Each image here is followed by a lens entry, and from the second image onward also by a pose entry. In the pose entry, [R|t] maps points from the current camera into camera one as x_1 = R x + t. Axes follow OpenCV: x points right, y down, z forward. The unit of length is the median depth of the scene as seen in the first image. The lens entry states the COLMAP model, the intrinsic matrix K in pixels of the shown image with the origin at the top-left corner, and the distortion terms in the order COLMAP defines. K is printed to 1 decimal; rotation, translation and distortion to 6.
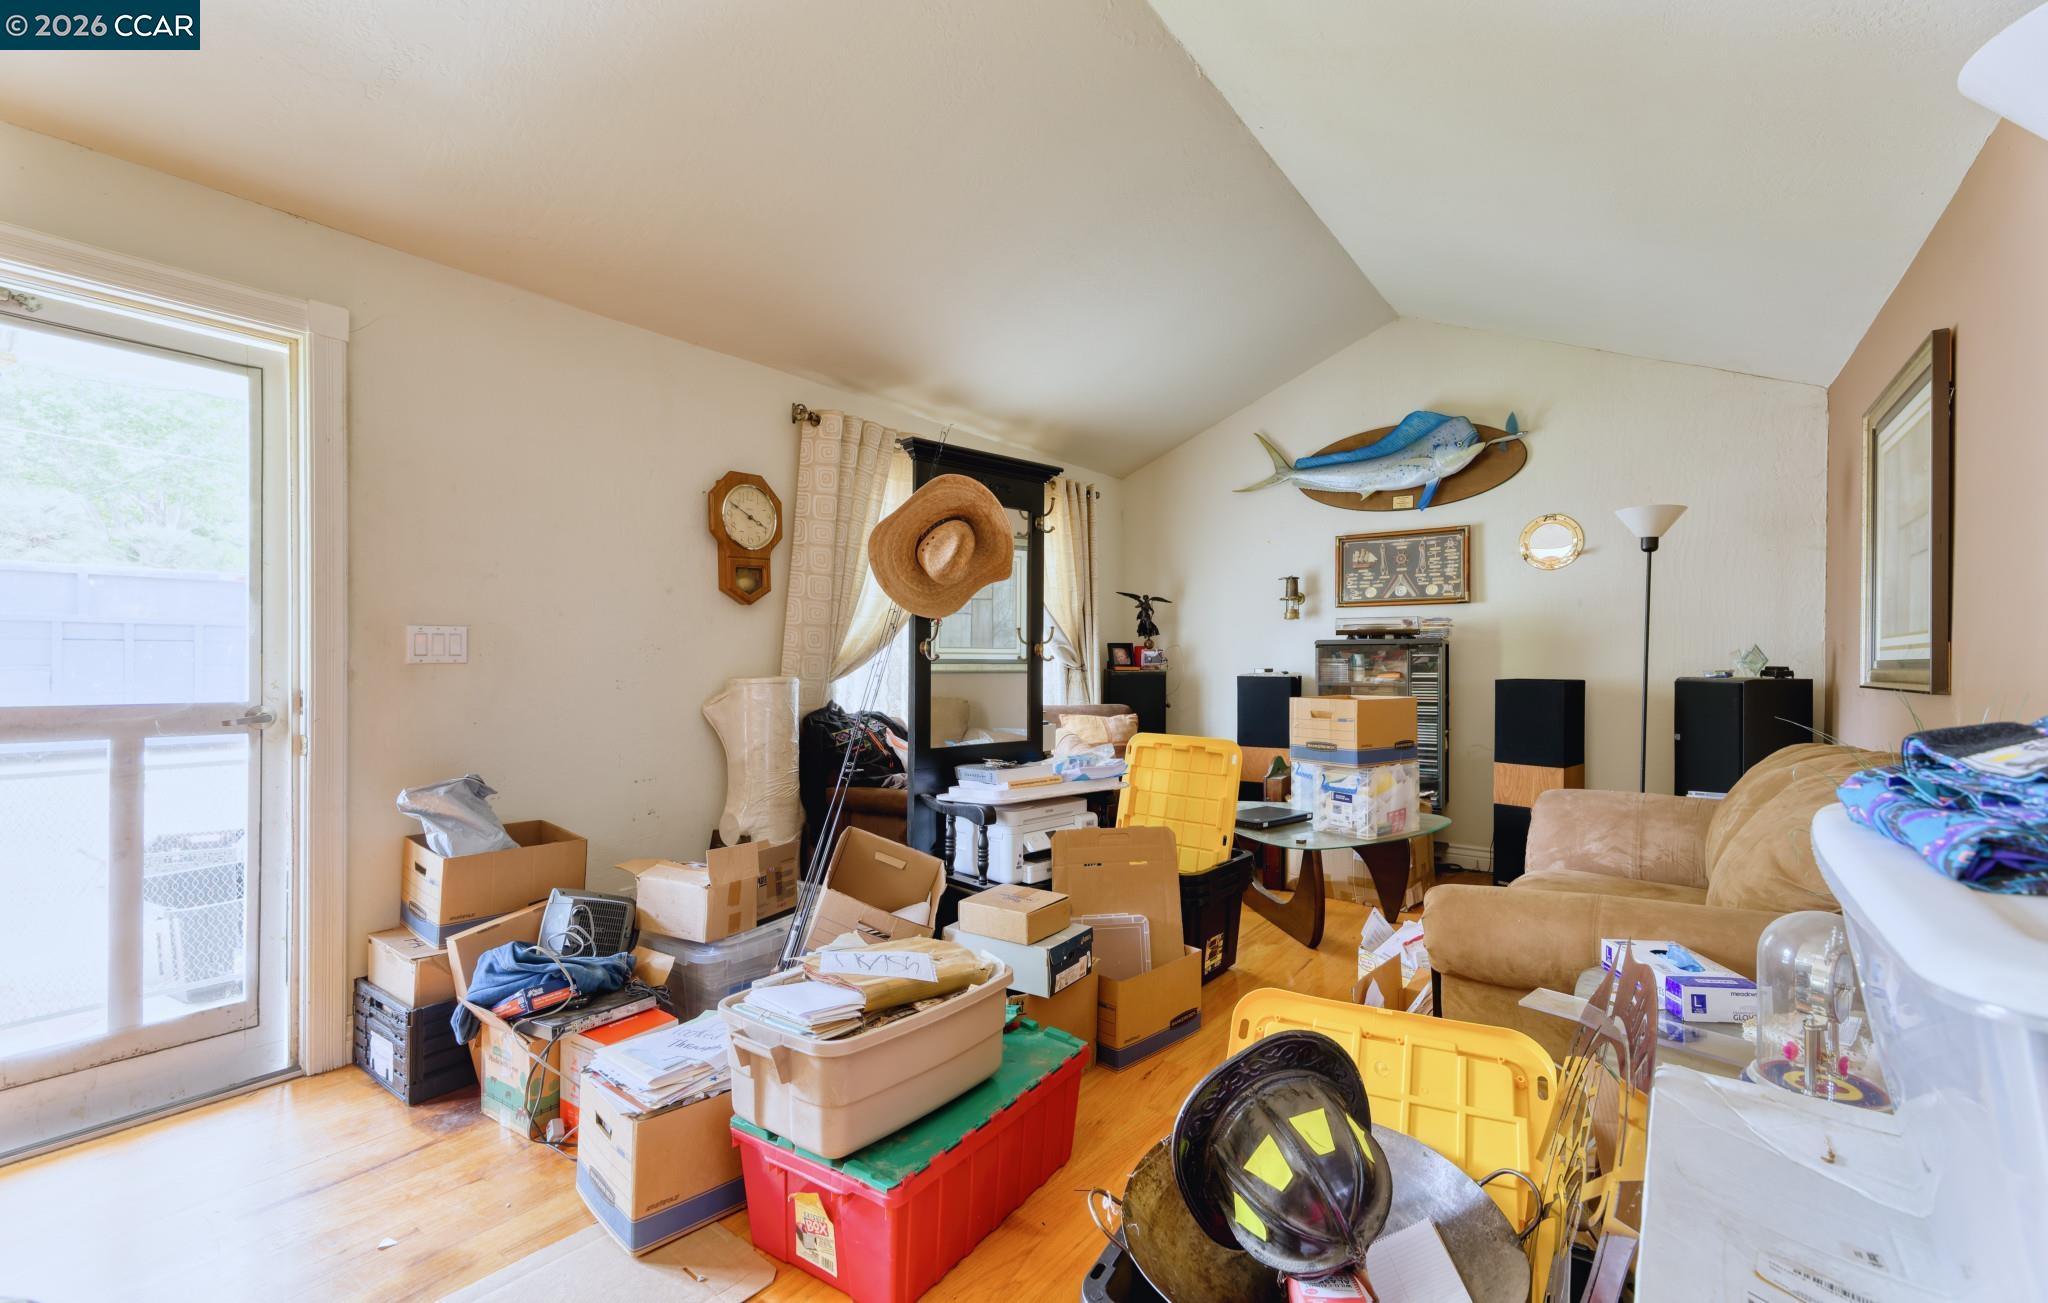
lens RADIAL K [[856.2, 0, 1009.4], [0, 856.2, 660.1], [0, 0, 1]] dist [-0.001498, 0.000382]
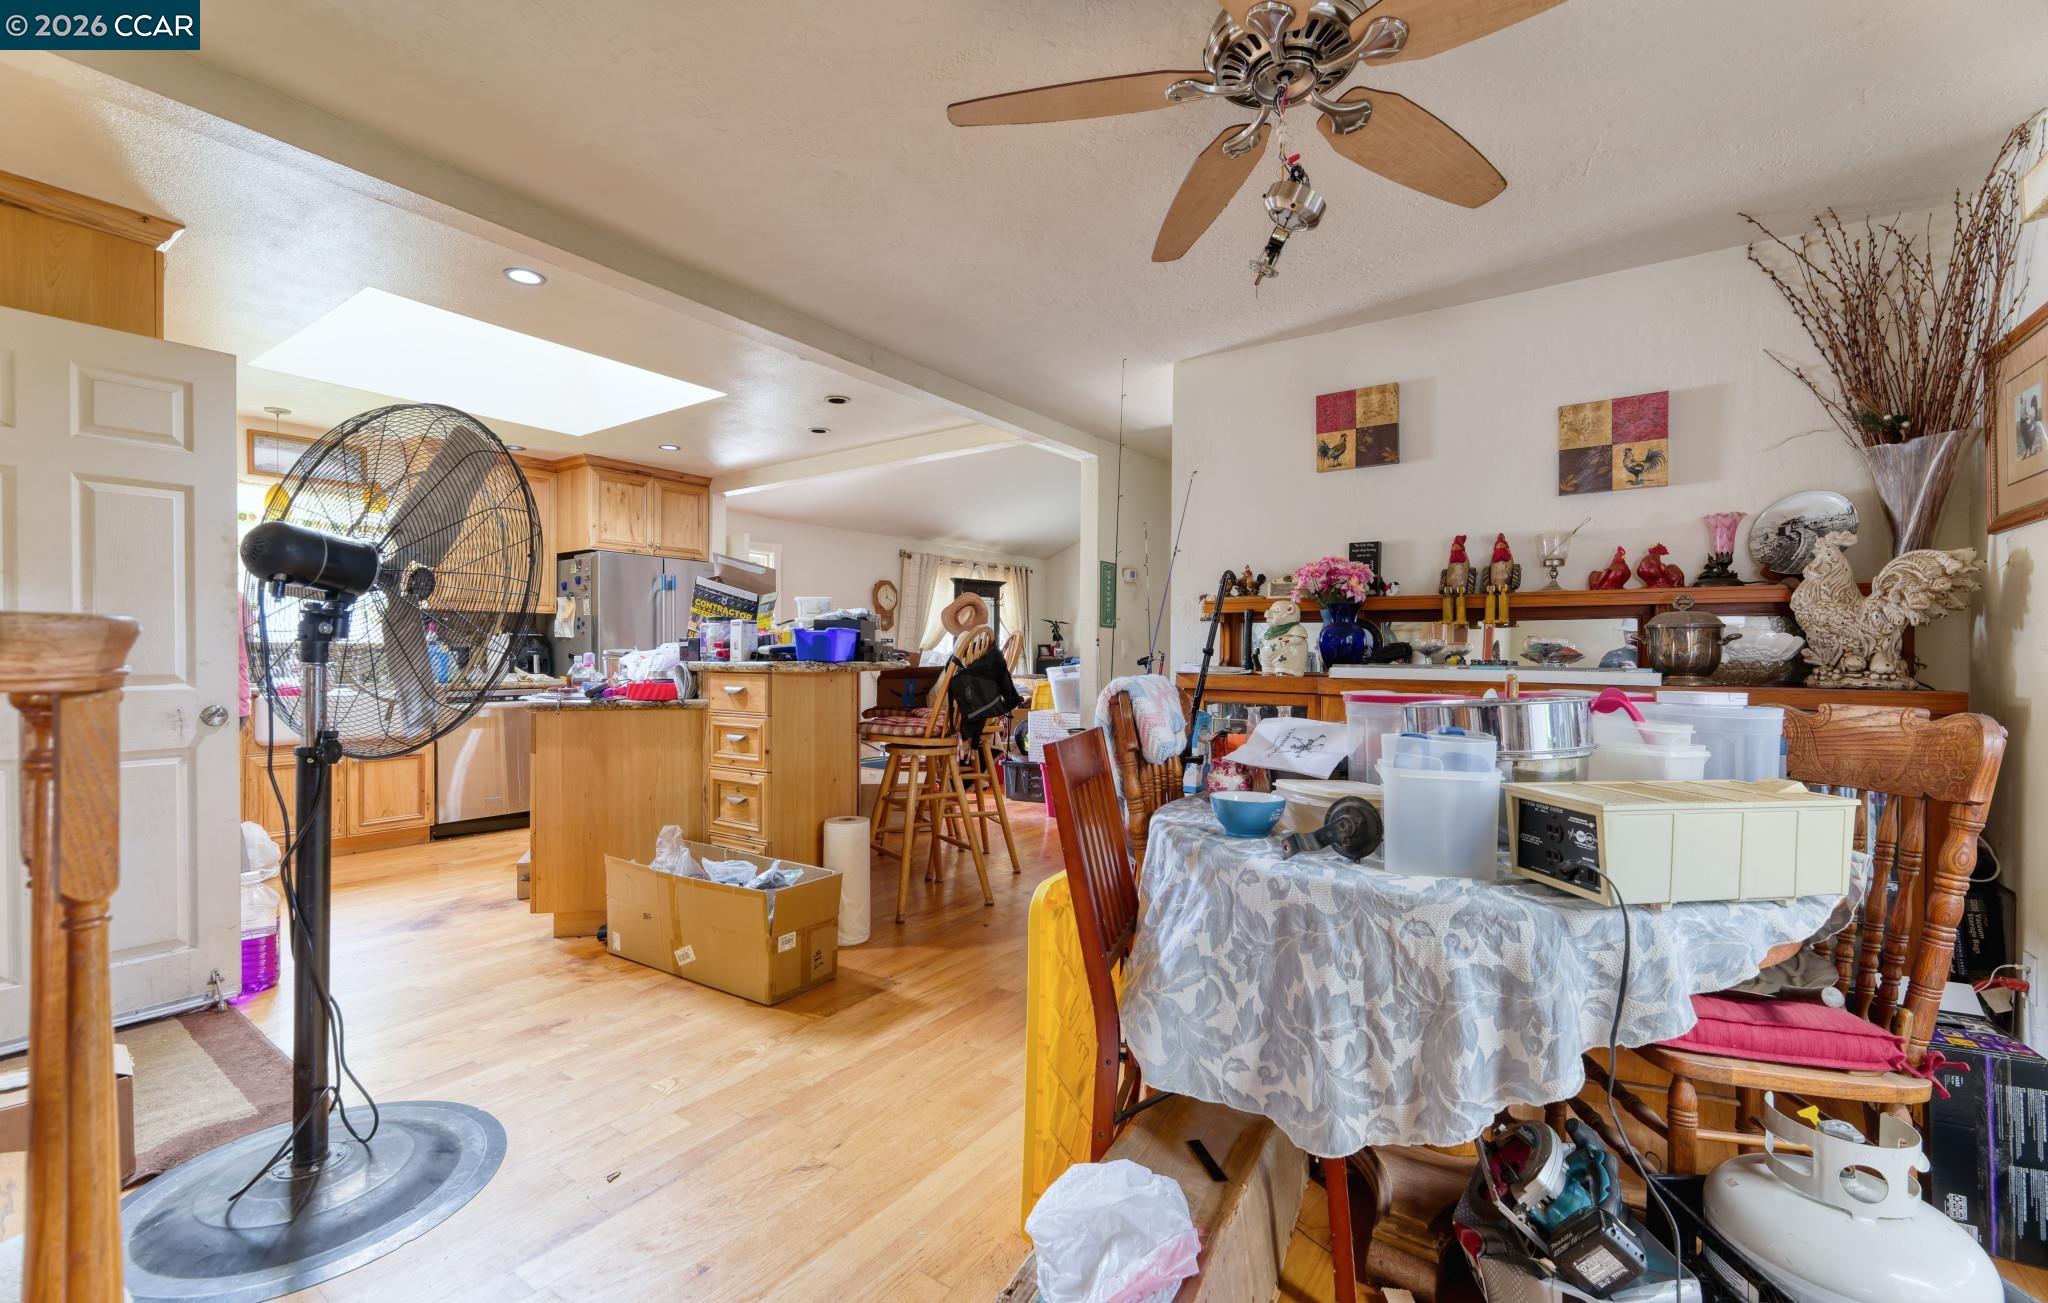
lens RADIAL K [[856.2, 0, 1031.4], [0, 856.2, 659.0], [0, 0, 1]] dist [-0.001498, 0.000382]
pose [[0.998979, -0.005190, 0.044870, 0.016688], [0.005249, 0.999986, -0.001188, 0.024596], [-0.044863, 0.001422, 0.998992, -1.521819]]
